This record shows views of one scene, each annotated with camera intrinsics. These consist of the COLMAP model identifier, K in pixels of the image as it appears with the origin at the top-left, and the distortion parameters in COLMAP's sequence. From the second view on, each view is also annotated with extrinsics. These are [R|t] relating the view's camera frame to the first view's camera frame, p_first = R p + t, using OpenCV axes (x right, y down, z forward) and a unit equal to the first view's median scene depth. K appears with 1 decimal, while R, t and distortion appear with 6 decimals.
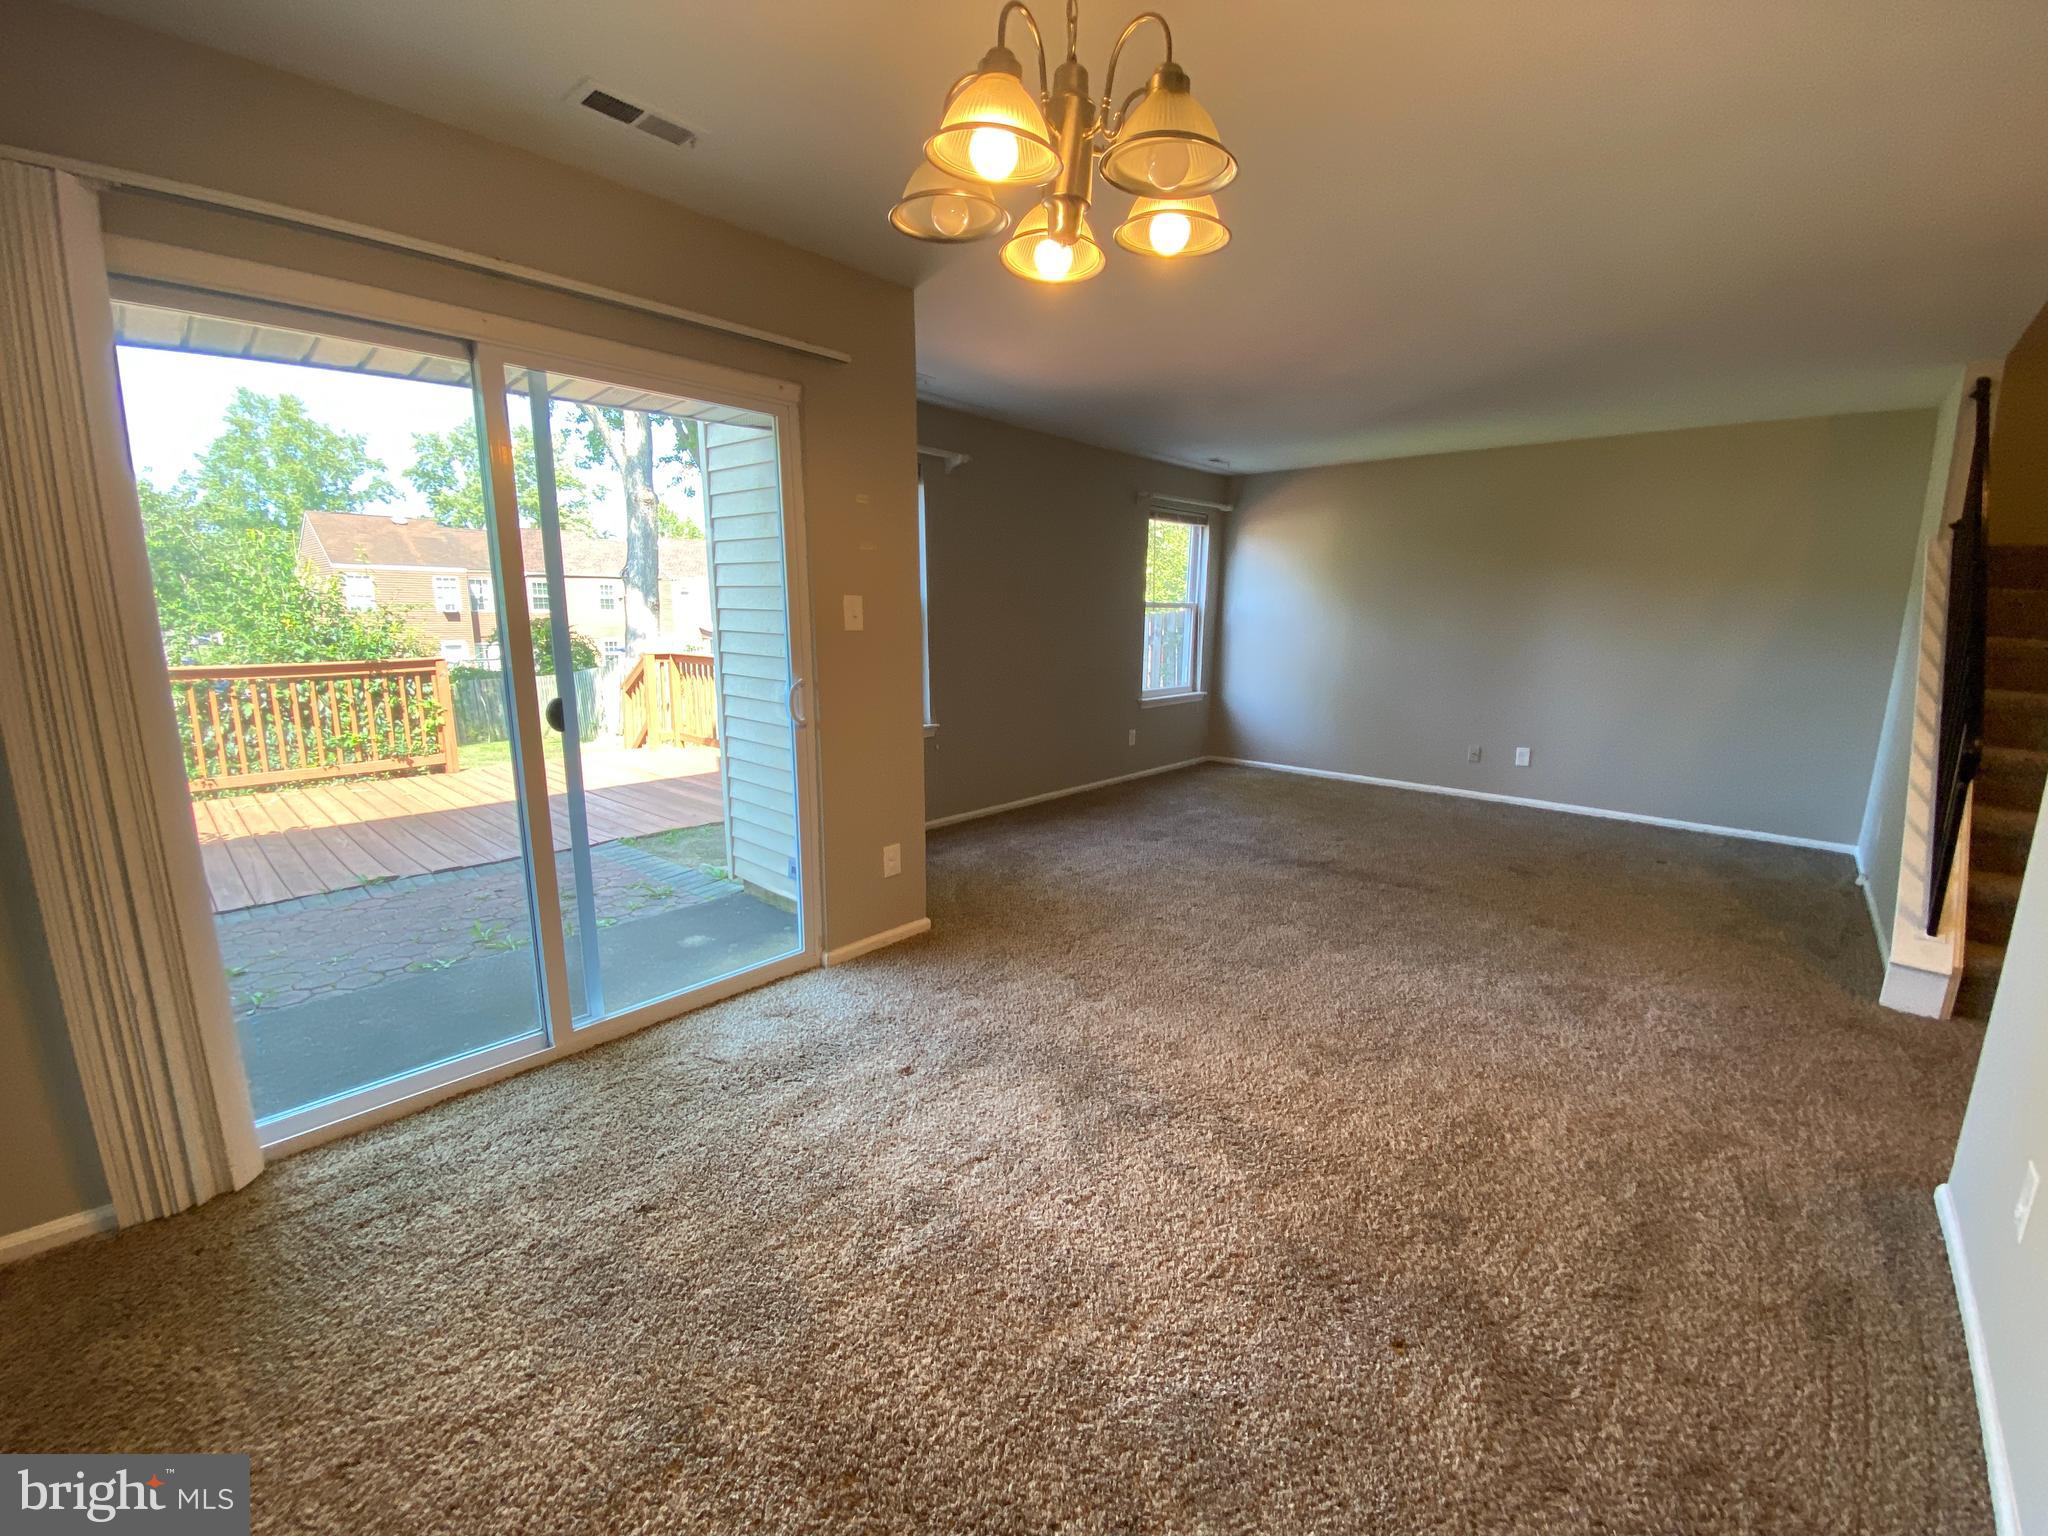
lens RADIAL K [[824.7, 0, 1021.3], [0, 824.7, 769.1], [0, 0, 1]] dist [0.007095, -0.013993]
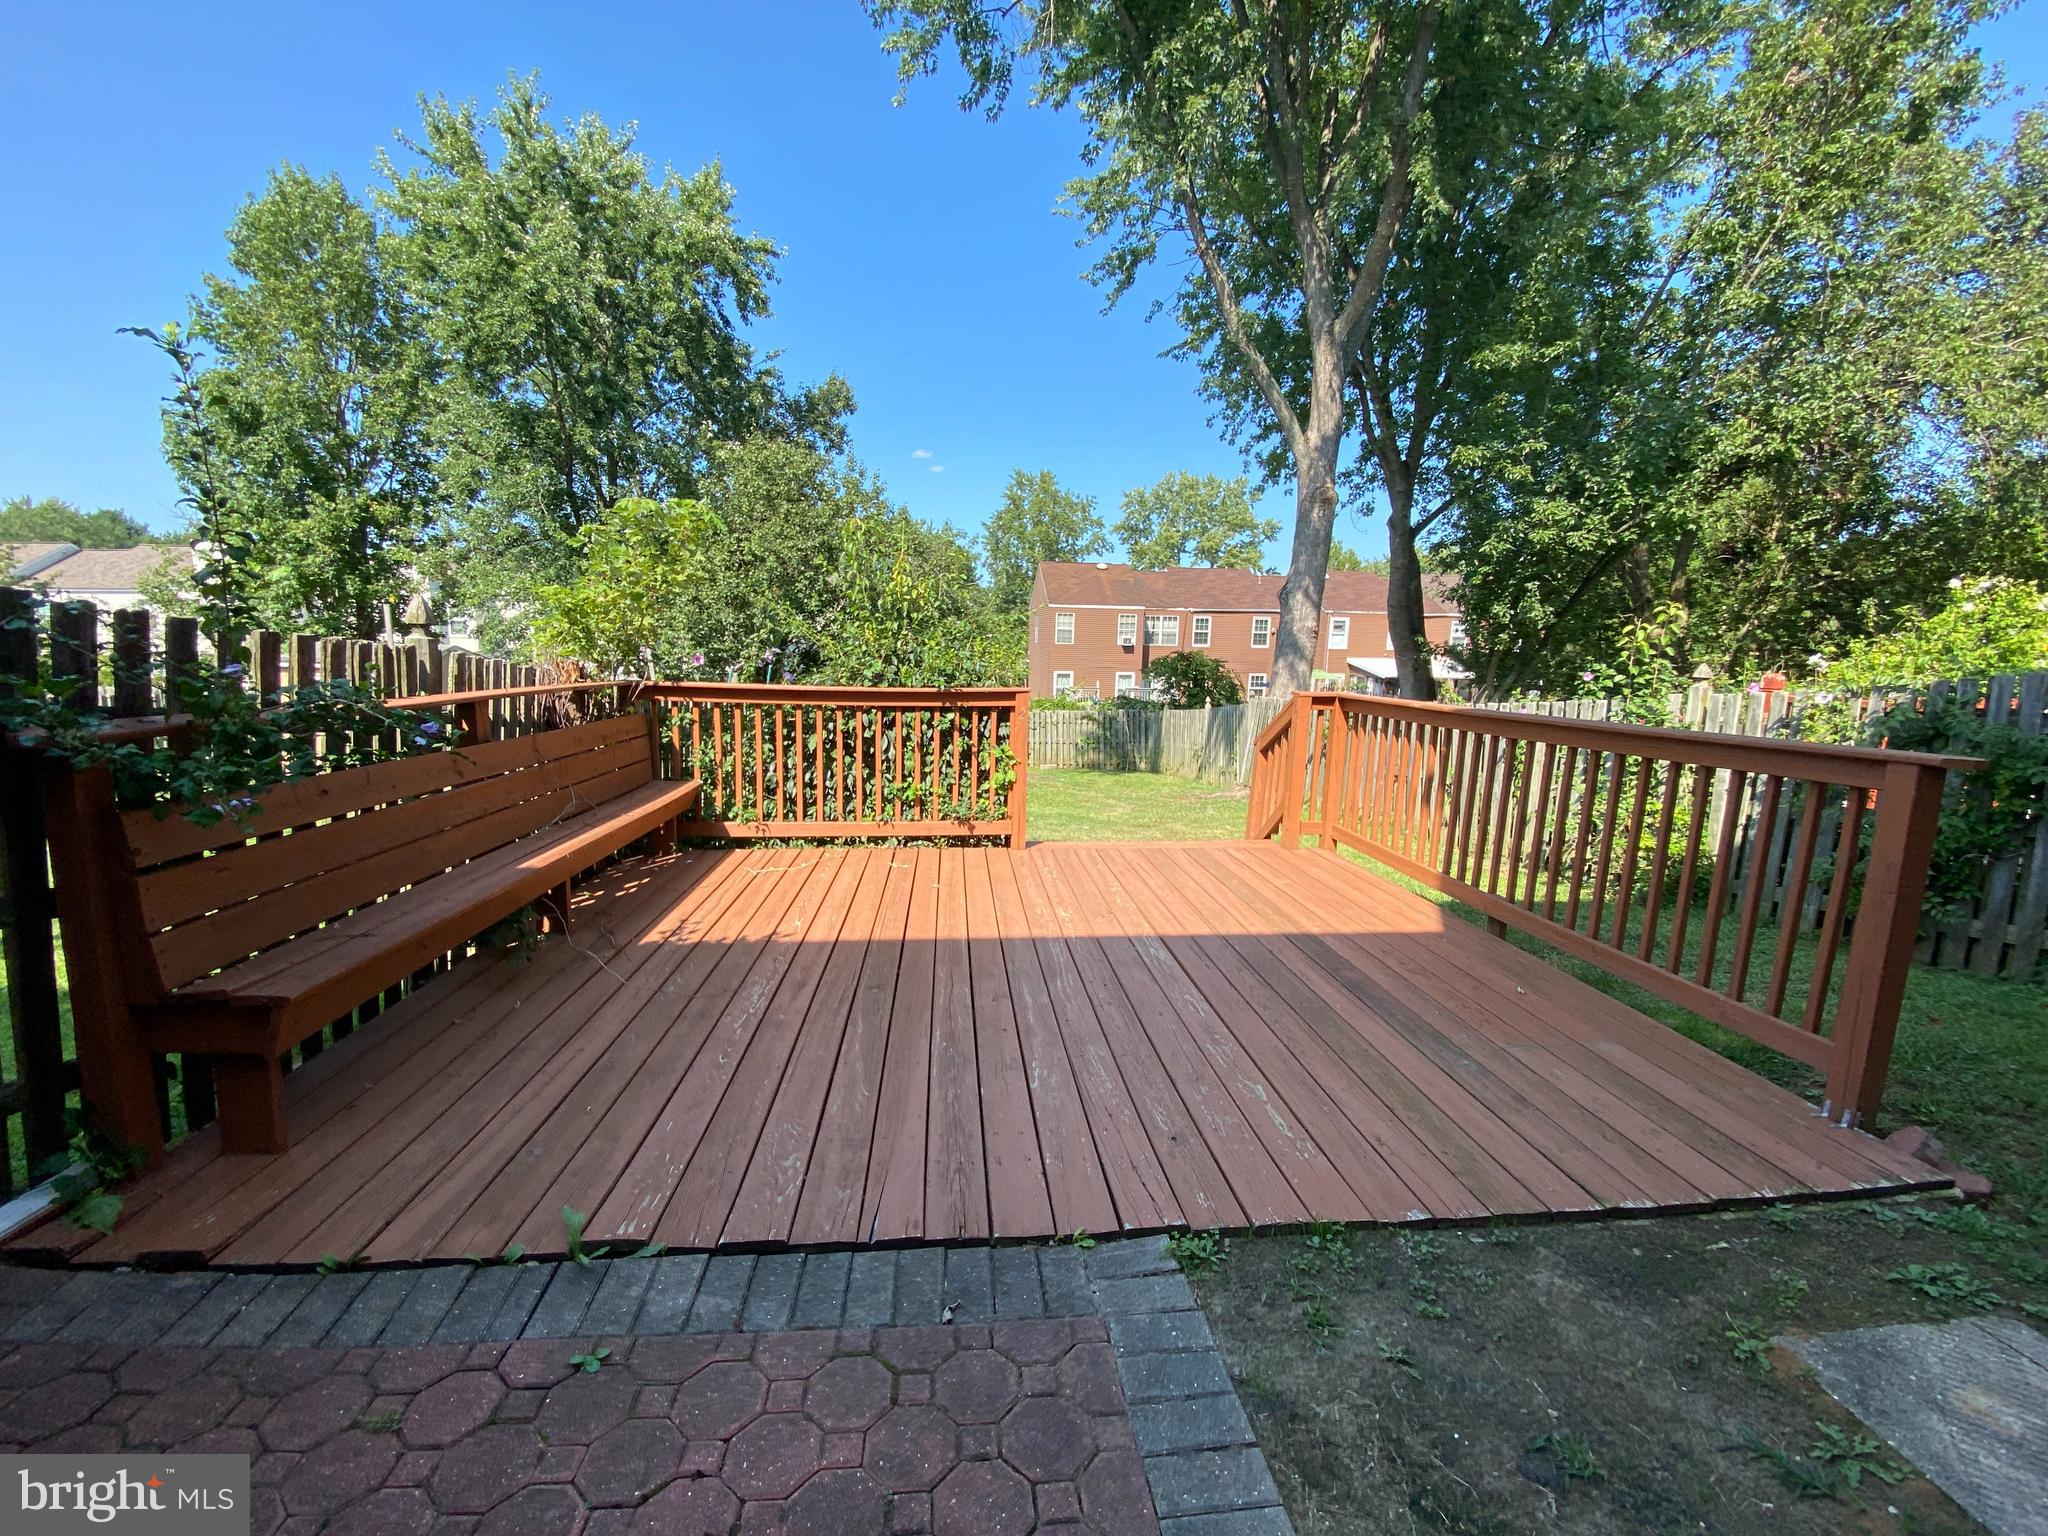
lens RADIAL K [[824.7, 0, 1023.6], [0, 824.7, 777.3], [0, 0, 1]] dist [0.007095, -0.013993]
pose [[0.742433, 0.116011, -0.659799, -0.424915], [-0.140025, 0.990010, 0.016509, -0.133422], [0.655123, 0.080131, 0.751261, 0.886198]]
